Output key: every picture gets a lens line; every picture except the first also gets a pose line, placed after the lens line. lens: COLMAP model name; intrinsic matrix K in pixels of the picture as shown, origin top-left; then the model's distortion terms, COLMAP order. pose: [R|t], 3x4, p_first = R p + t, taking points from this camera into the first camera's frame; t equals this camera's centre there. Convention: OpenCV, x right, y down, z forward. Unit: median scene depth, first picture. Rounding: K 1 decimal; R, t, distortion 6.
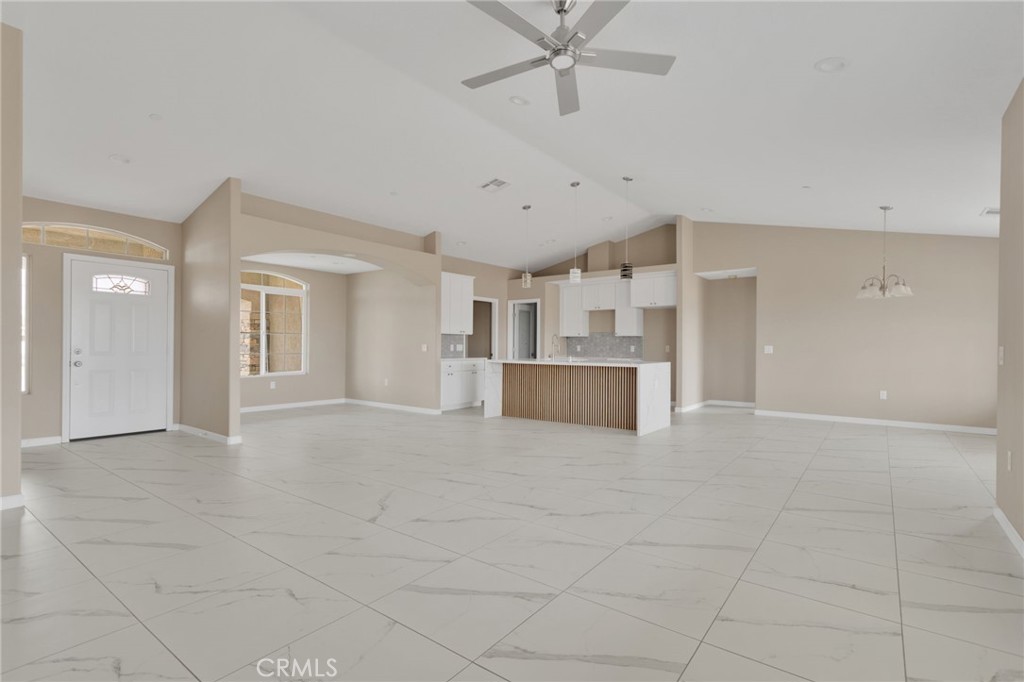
lens RADIAL K [[488.6, 0, 516.7], [0, 488.6, 344.9], [0, 0, 1]] dist [0.001742, 0.001085]
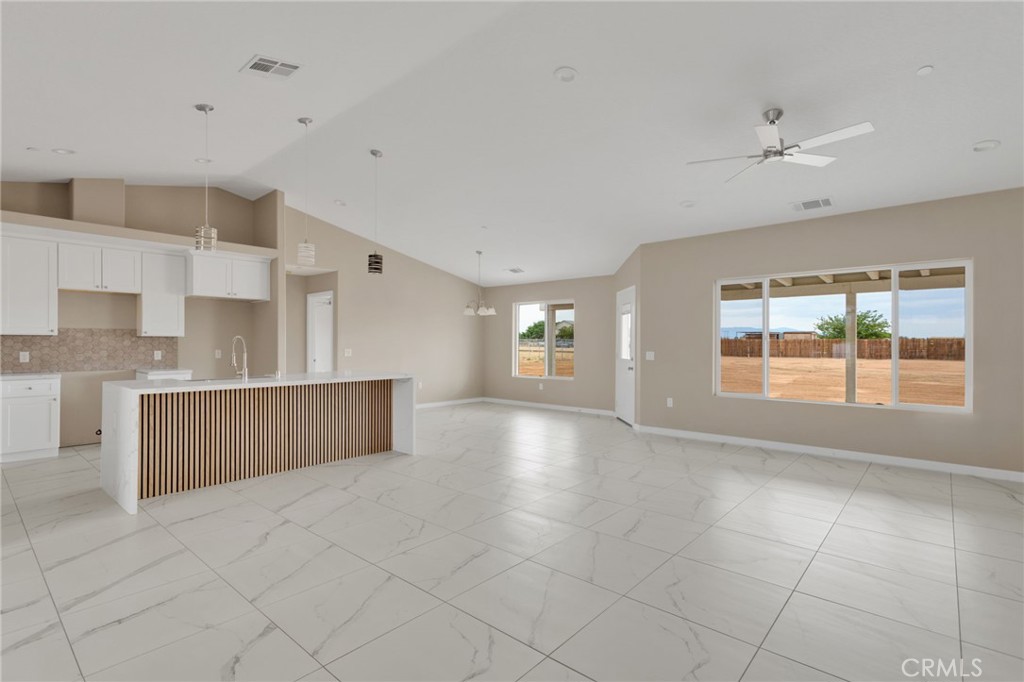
lens RADIAL K [[488.6, 0, 517.4], [0, 488.6, 343.1], [0, 0, 1]] dist [0.001742, 0.001085]
pose [[0.061688, -0.005395, 0.998081, -0.401674], [-0.003009, 0.999980, 0.005592, -0.013782], [-0.998091, -0.003348, 0.061671, 0.481314]]
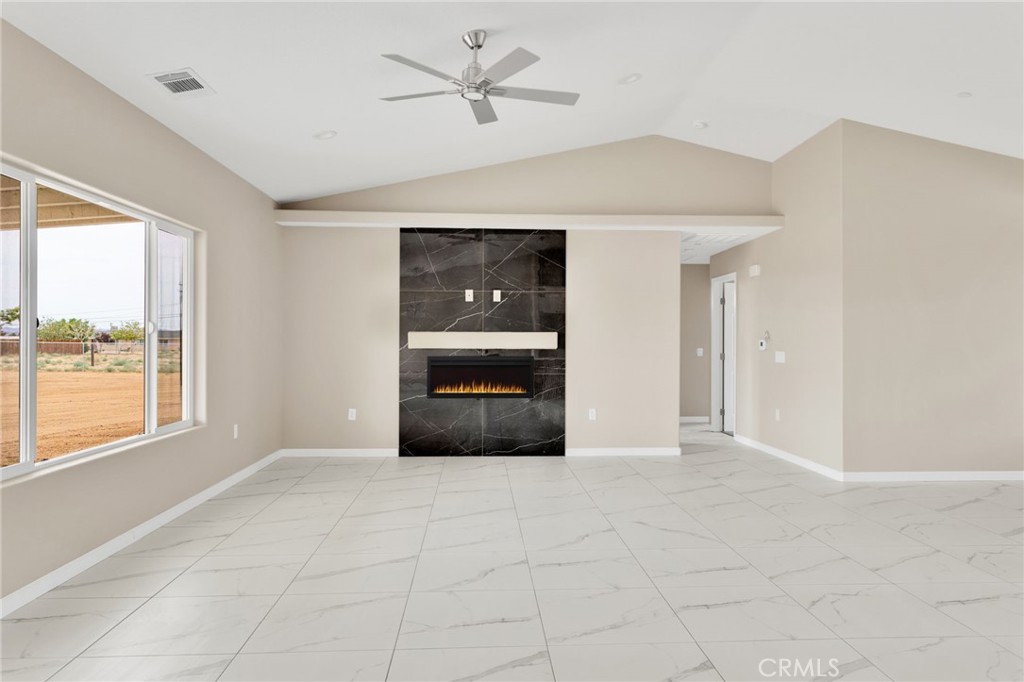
lens RADIAL K [[668.2, 0, 520.3], [0, 668.2, 341.0], [0, 0, 1]] dist [-0.001298, -0.003132]
pose [[-0.765337, -0.009061, -0.643566, 0.273010], [-0.008619, 0.999956, -0.003829, -0.009980], [0.643572, 0.002616, -0.765381, 0.637738]]
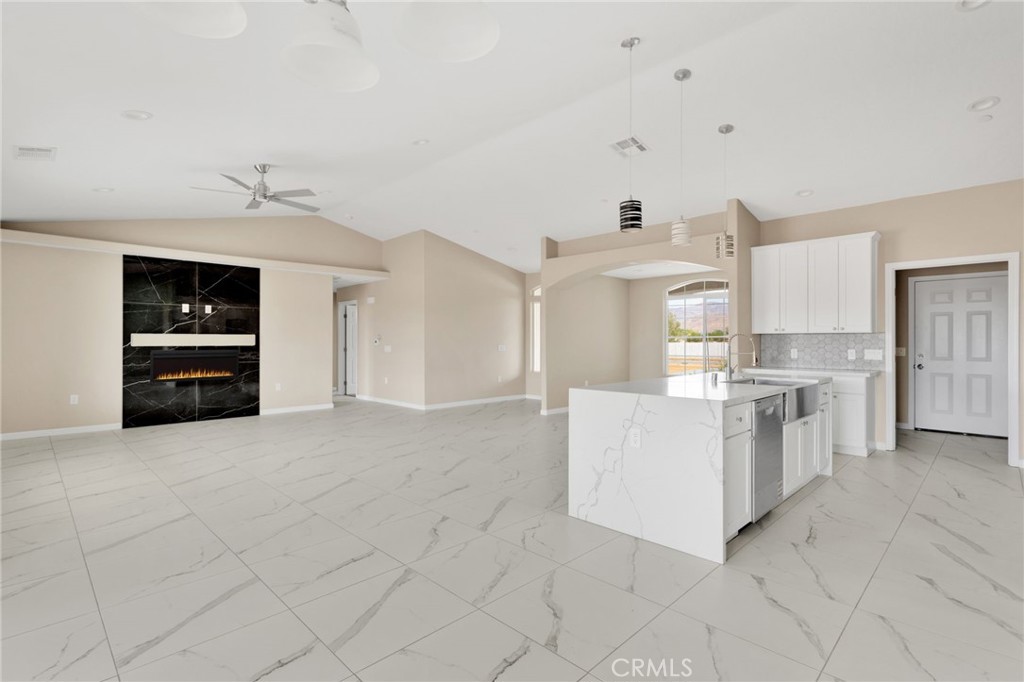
lens RADIAL K [[488.6, 0, 509.3], [0, 488.6, 339.7], [0, 0, 1]] dist [0.001742, 0.001085]
pose [[-0.143984, -0.009783, -0.989532, 0.528678], [-0.000826, 0.999952, -0.009766, -0.006416], [0.989580, -0.000589, -0.143985, 0.644553]]
